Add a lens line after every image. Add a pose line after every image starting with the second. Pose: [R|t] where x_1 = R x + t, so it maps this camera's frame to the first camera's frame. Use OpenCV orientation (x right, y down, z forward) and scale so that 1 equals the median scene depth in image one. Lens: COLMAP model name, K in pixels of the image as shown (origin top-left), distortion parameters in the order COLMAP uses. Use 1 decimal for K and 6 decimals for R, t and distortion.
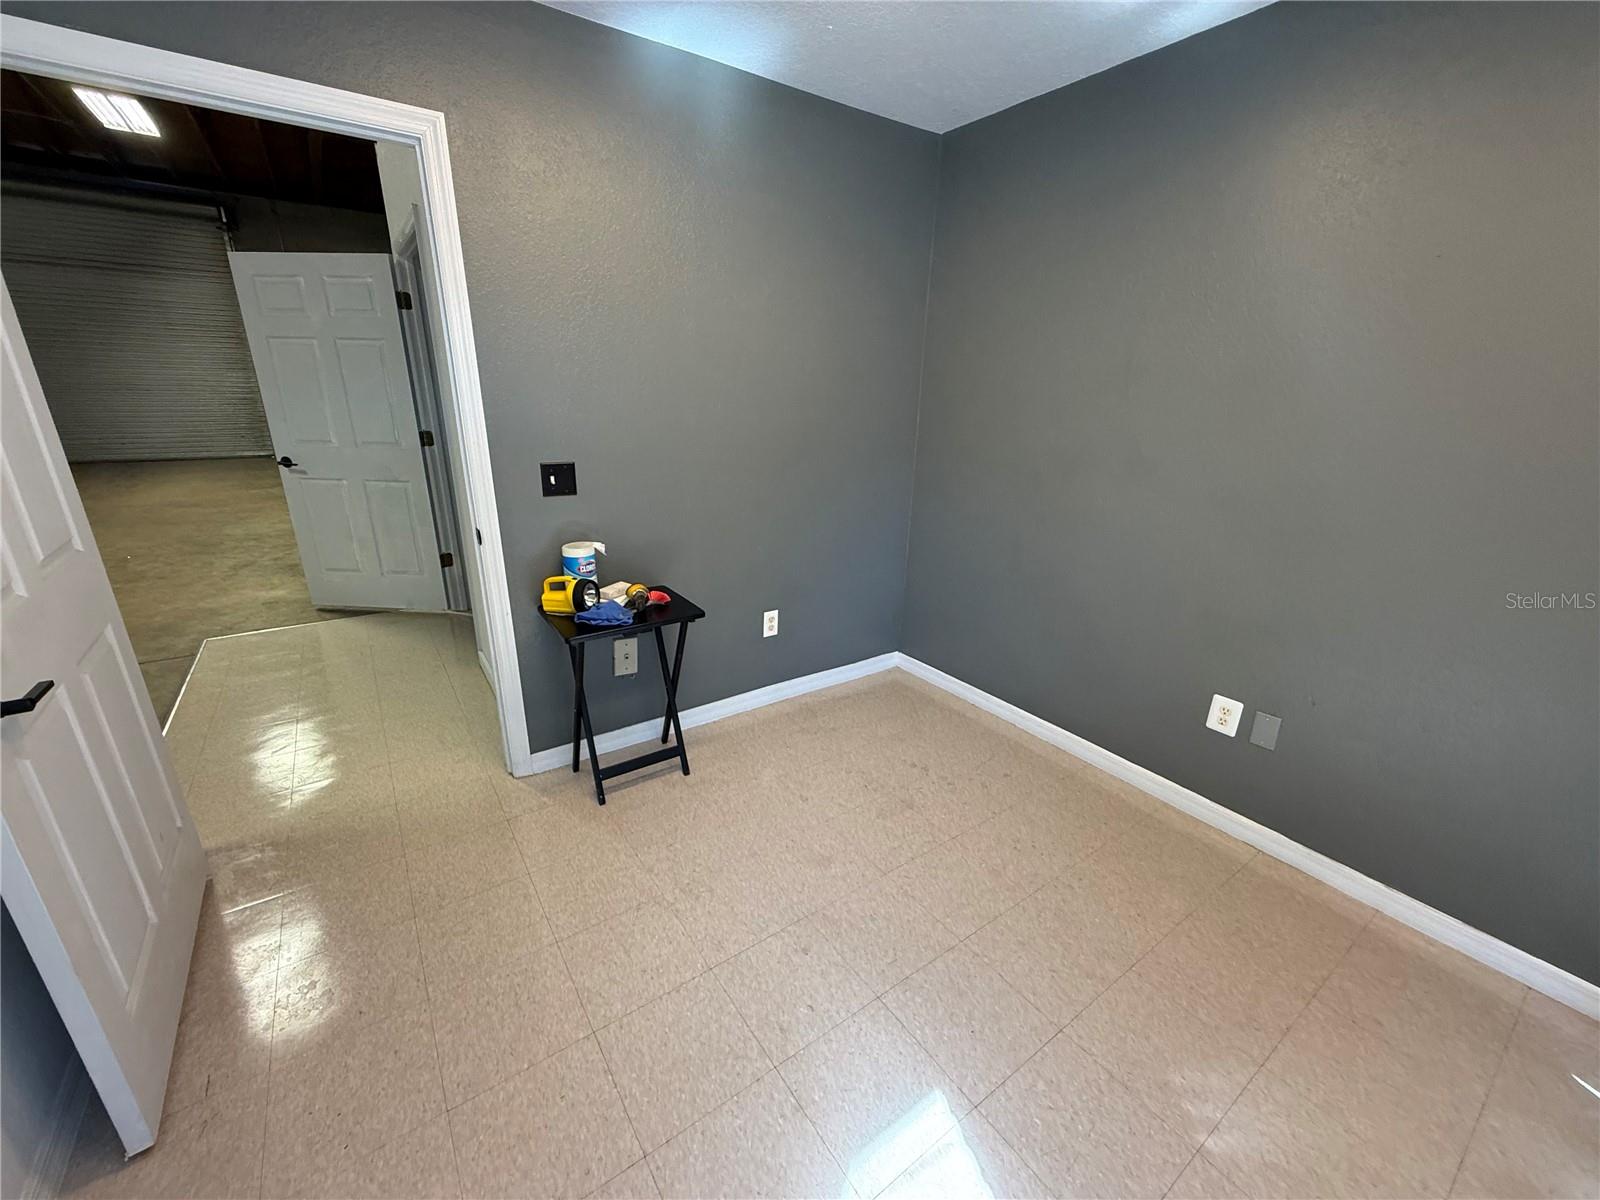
lens RADIAL K [[635.0, 0, 781.3], [0, 635.0, 604.8], [0, 0, 1]] dist [0.001524, 0.000214]
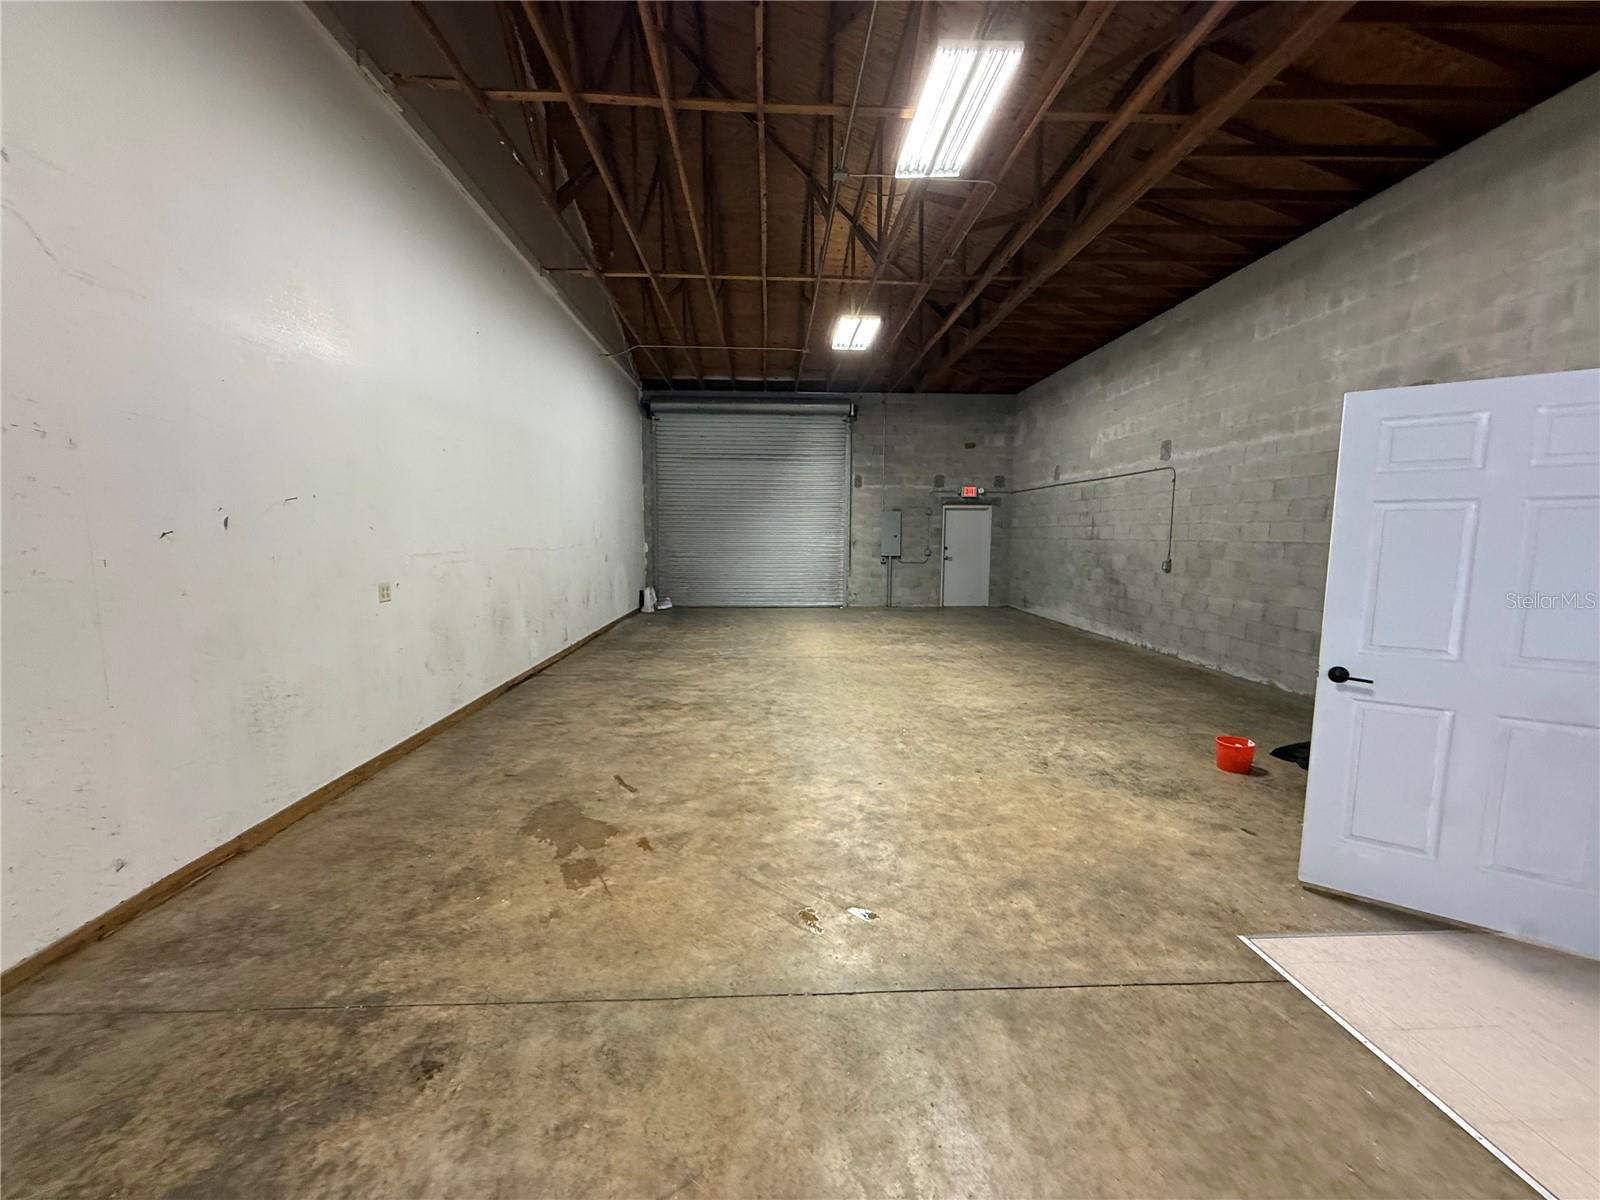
lens RADIAL K [[635.0, 0, 781.3], [0, 635.0, 604.8], [0, 0, 1]] dist [0.001524, 0.000214]
pose [[0.842847, 0.042615, -0.536464, -0.372260], [-0.162128, 0.970653, -0.177616, -0.032497], [0.513151, 0.236678, 0.825021, 0.048612]]
